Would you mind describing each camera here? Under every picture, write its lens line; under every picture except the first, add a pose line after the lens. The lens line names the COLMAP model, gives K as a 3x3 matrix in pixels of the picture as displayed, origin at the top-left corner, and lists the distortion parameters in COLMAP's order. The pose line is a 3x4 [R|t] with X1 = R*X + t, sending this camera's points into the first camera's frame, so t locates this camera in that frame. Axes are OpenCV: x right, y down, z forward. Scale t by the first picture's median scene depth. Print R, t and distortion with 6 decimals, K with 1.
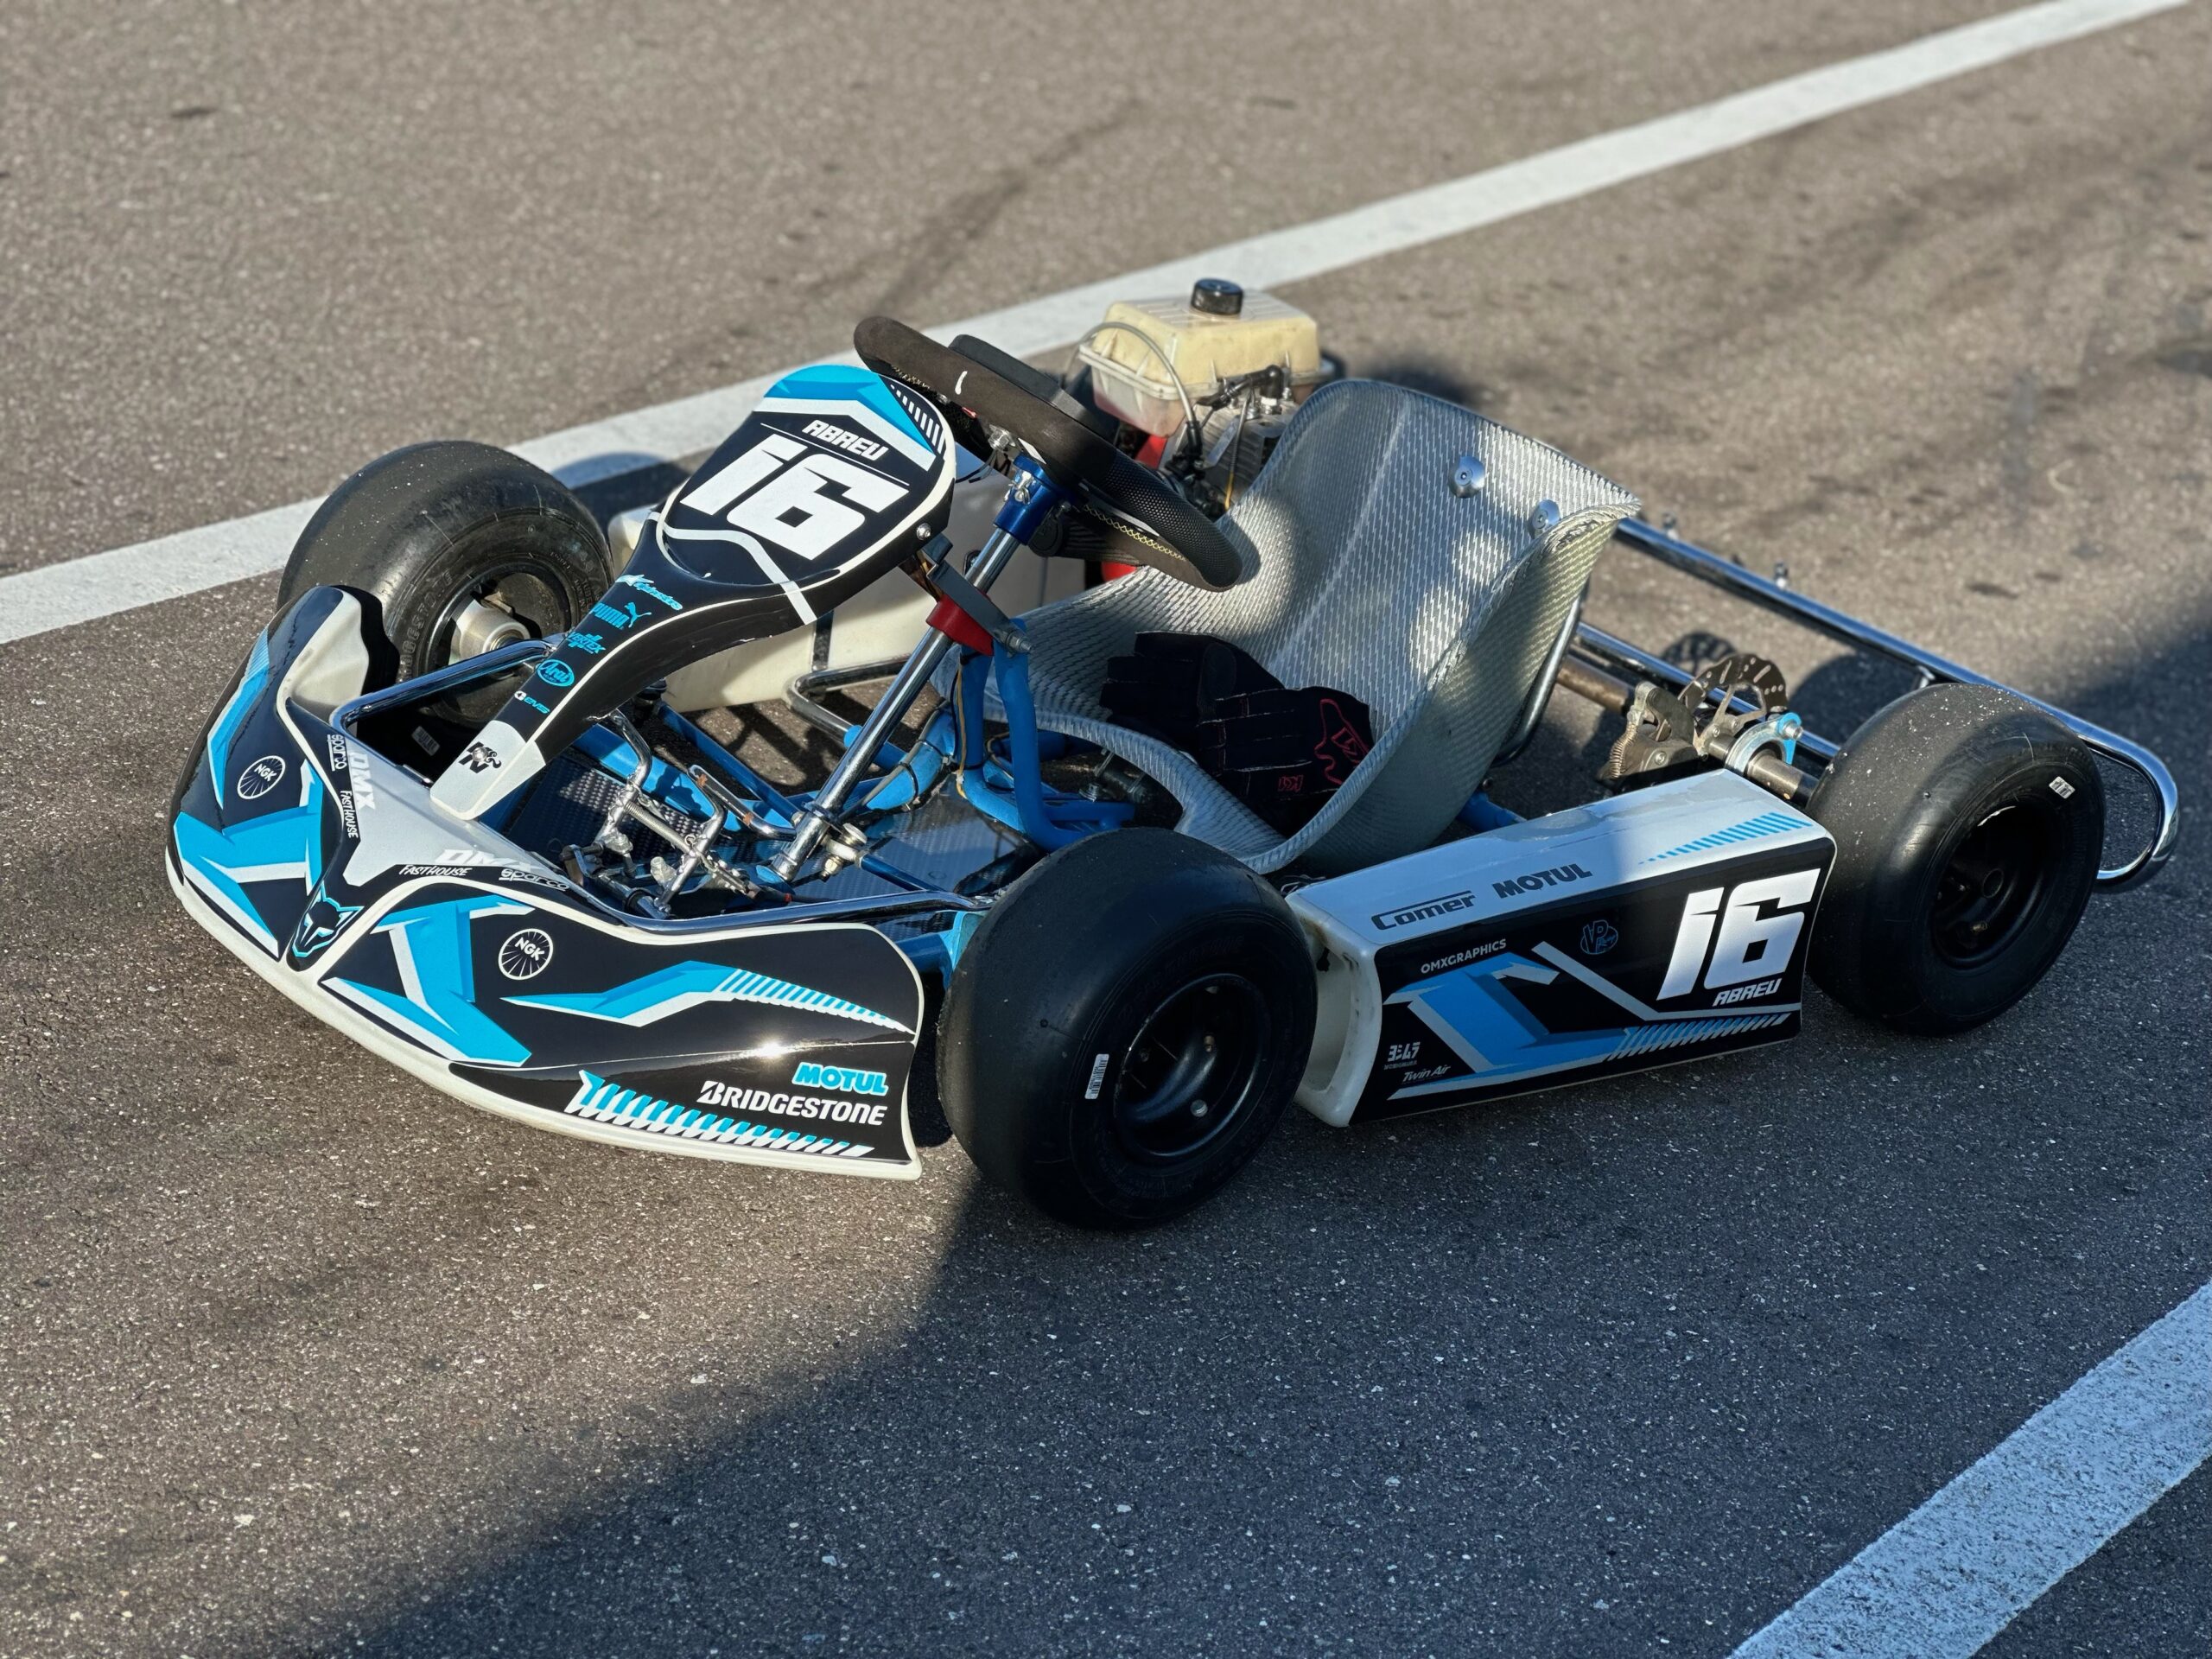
lens RADIAL K [[4961.3, 0, 1106.0], [0, 4961.3, 829.4], [0, 0, 1]] dist [-0.090434, 0.000000]
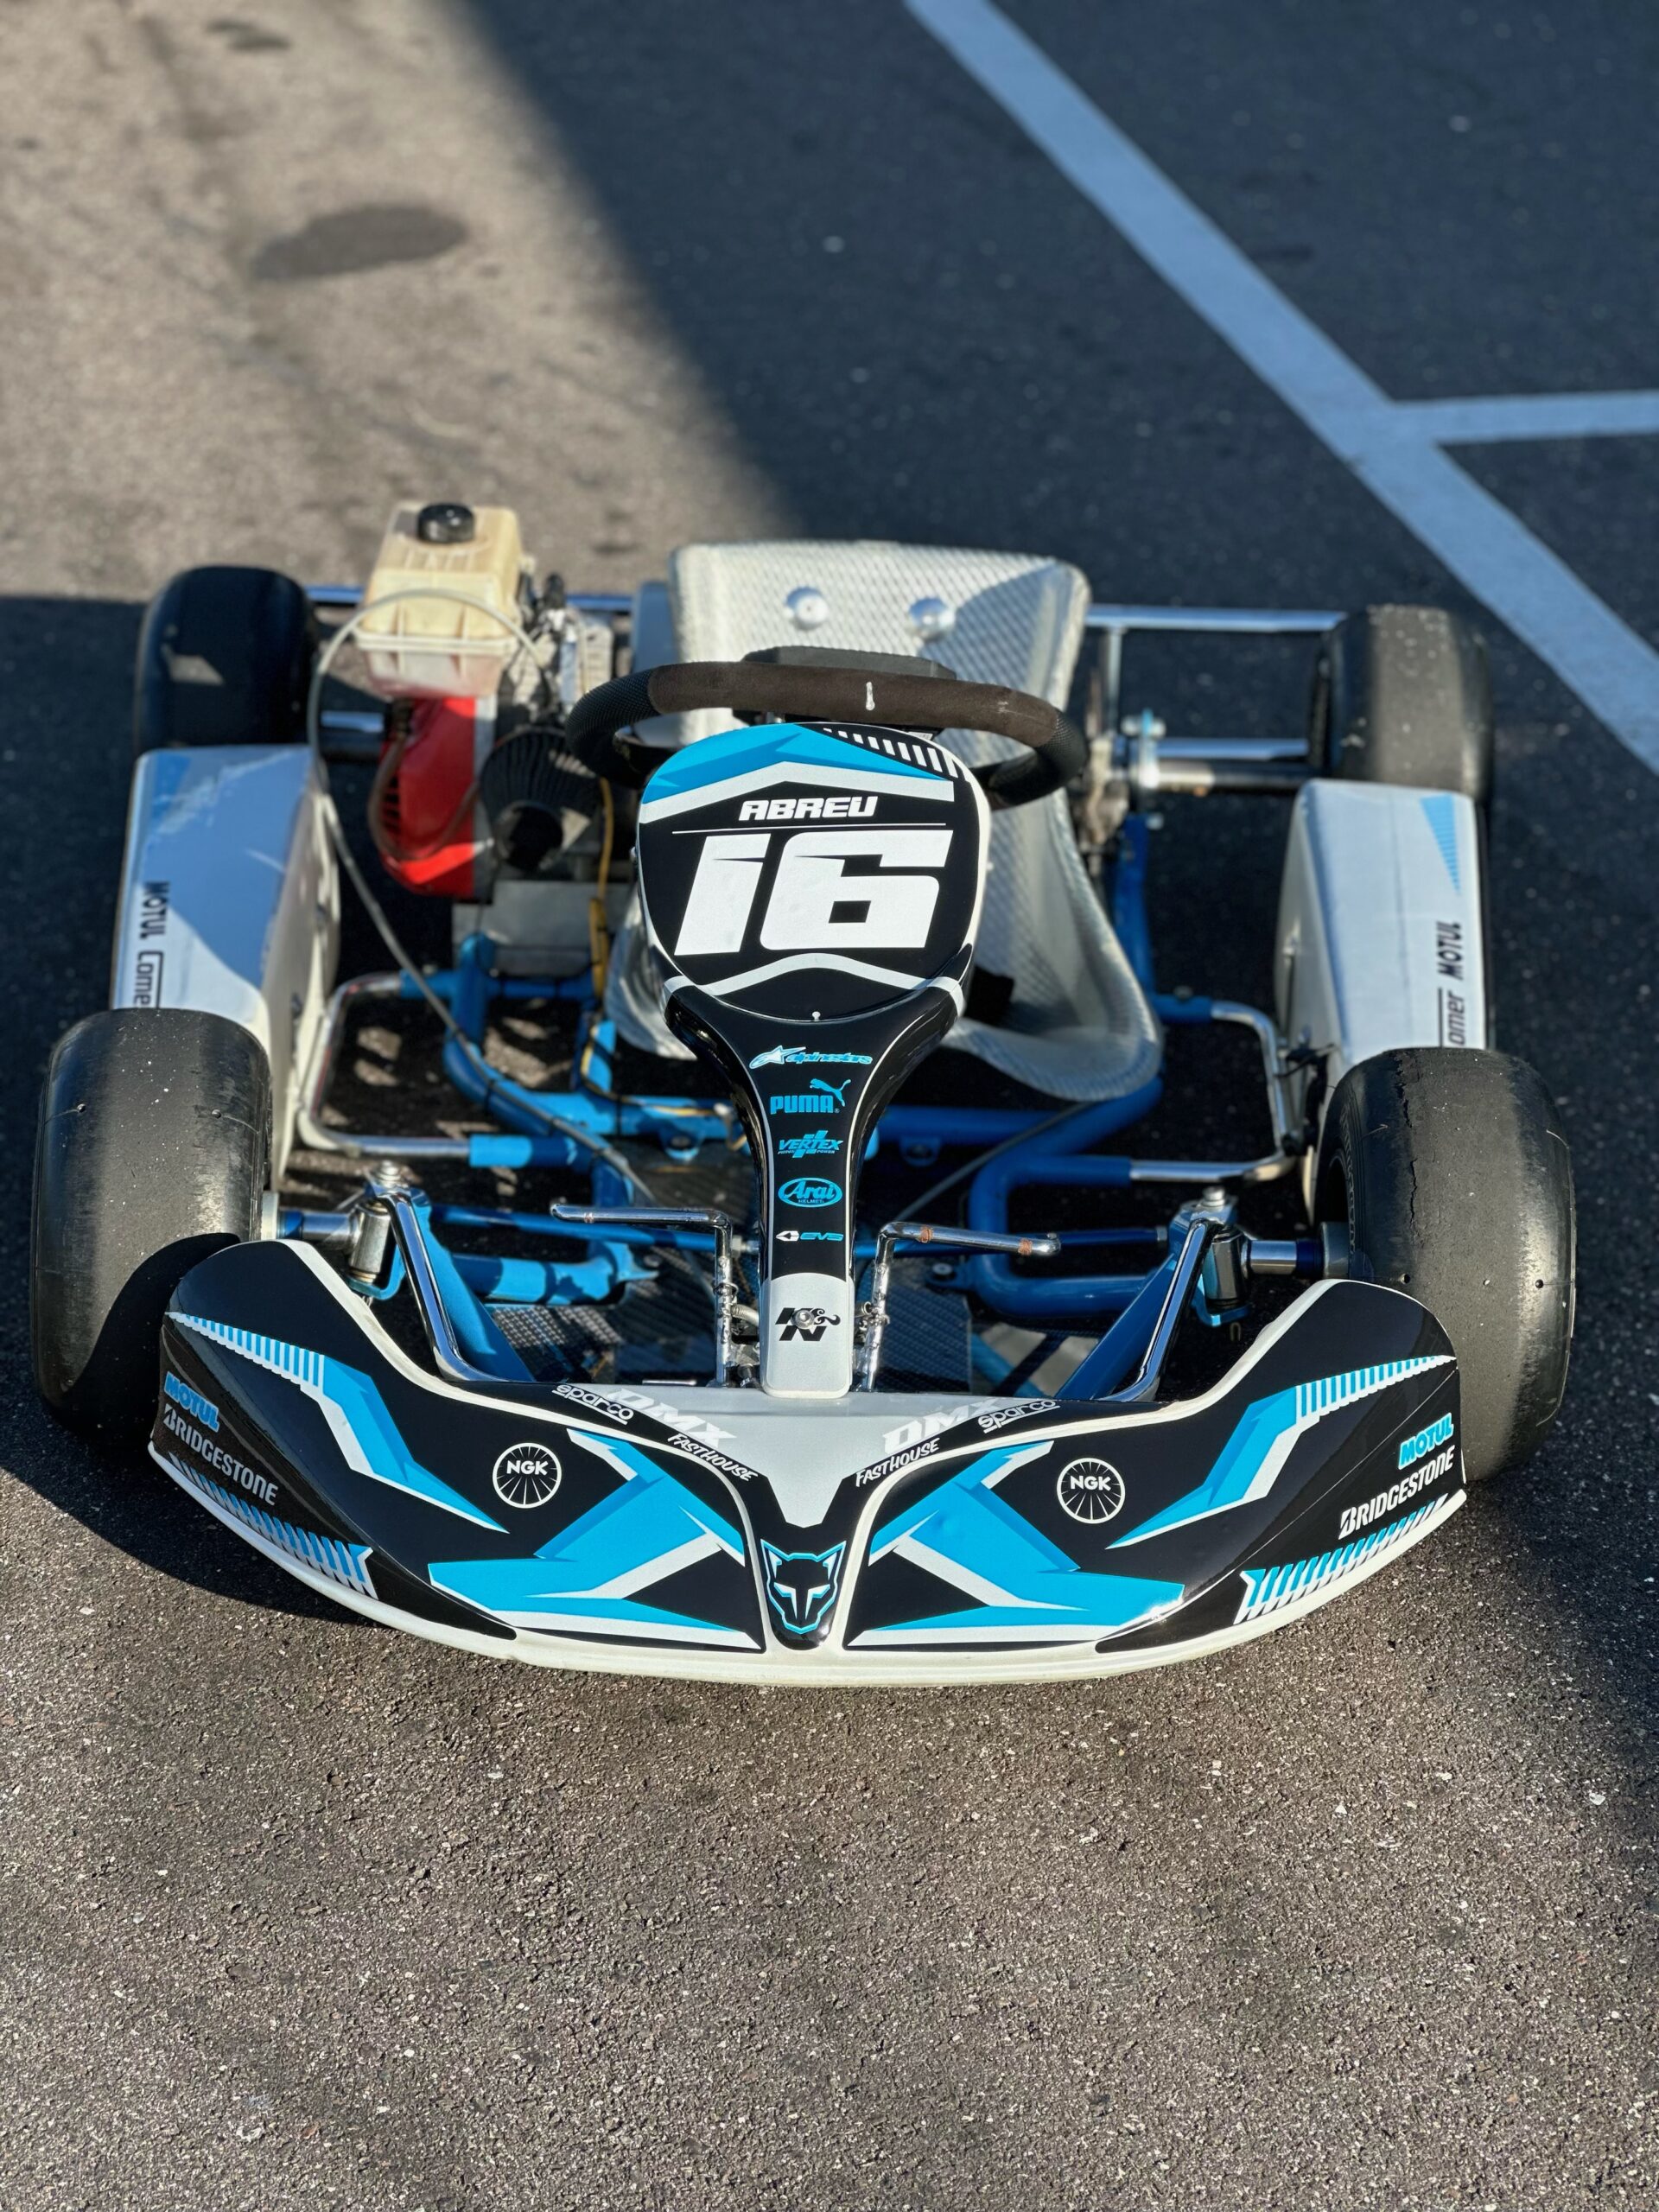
lens RADIAL K [[4961.3, 0, 829.4], [0, 4961.3, 1105.8], [0, 0, 1]] dist [-0.090434, 0.000000]
pose [[0.661715, -0.429323, 0.614667, -0.626674], [0.342018, 0.902401, 0.262099, -0.267226], [-0.667201, 0.036792, 0.743968, 0.376702]]
